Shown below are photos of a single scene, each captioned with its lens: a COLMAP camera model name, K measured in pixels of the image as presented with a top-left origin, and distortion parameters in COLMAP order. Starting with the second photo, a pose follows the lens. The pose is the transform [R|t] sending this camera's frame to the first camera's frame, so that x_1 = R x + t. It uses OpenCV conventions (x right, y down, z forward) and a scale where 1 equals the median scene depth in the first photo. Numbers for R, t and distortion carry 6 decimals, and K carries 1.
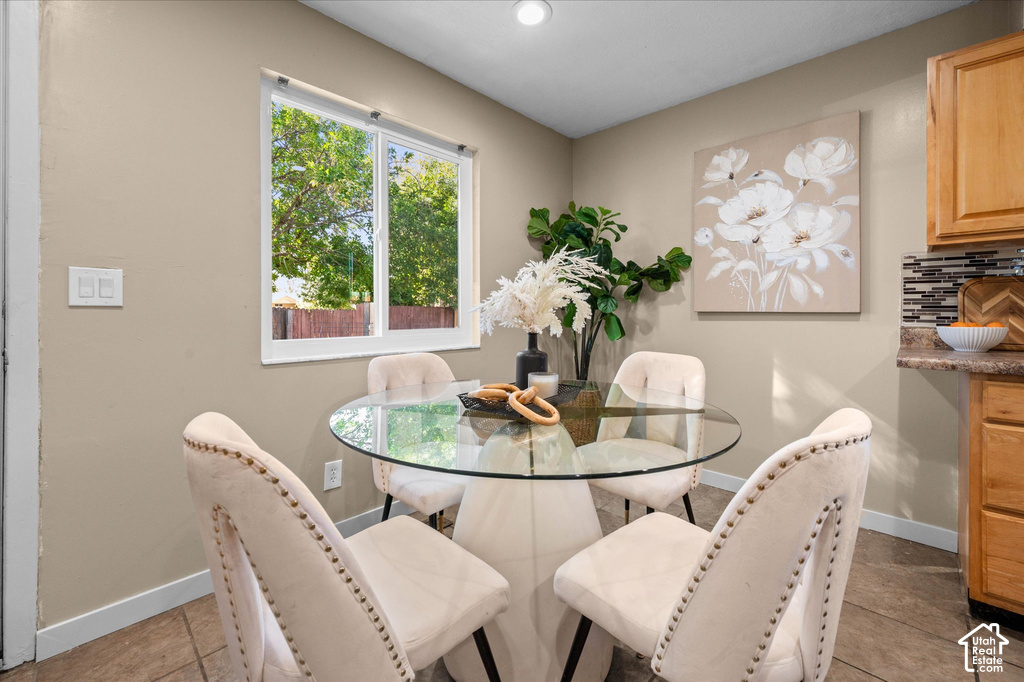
lens RADIAL K [[414.1, 0, 515.0], [0, 414.1, 314.1], [0, 0, 1]] dist [-0.000071, -0.000076]
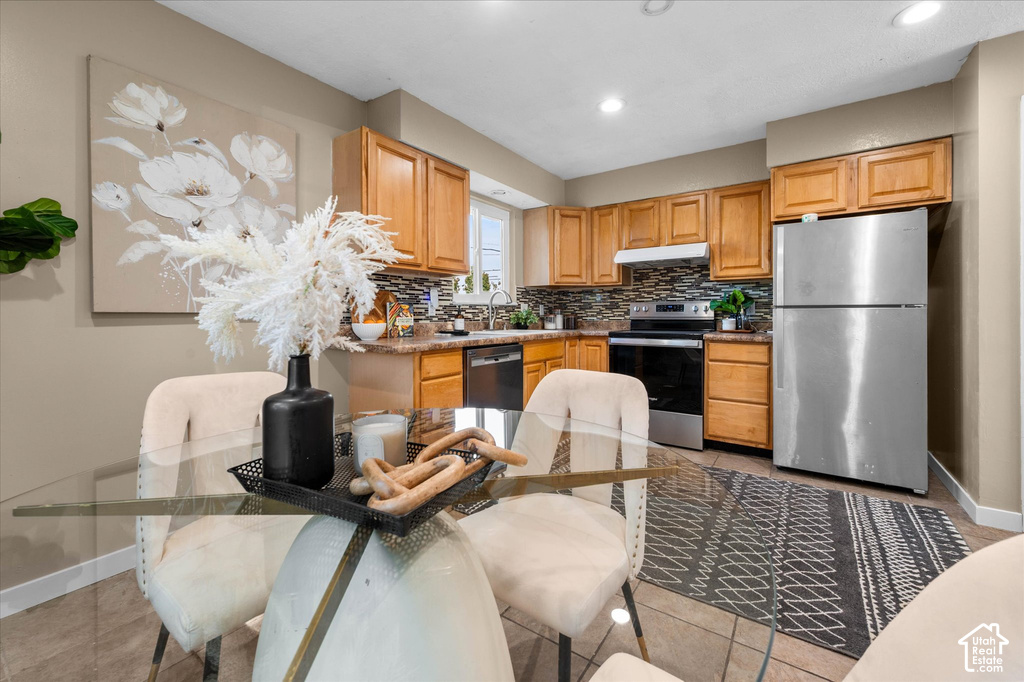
lens RADIAL K [[414.1, 0, 515.0], [0, 414.1, 314.1], [0, 0, 1]] dist [-0.000071, -0.000076]
pose [[-0.144646, -0.001863, 0.989482, -0.319926], [0.002961, 0.999993, 0.002316, -0.002938], [-0.989479, 0.003265, -0.144640, 0.542333]]
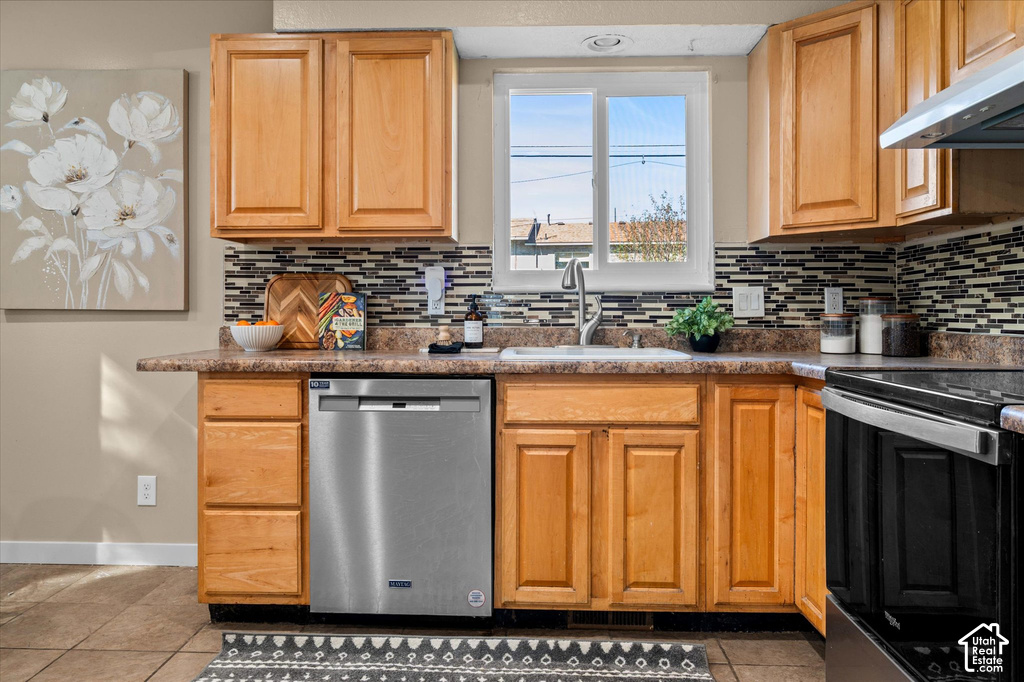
lens RADIAL K [[712.6, 0, 512.4], [0, 712.6, 310.5], [0, 0, 1]] dist [-0.002875, -0.000124]
pose [[0.752077, -0.001244, 0.659074, 0.355676], [0.001791, 0.999998, -0.000155, -0.001841], [-0.659073, 0.001297, 0.752078, -0.486711]]
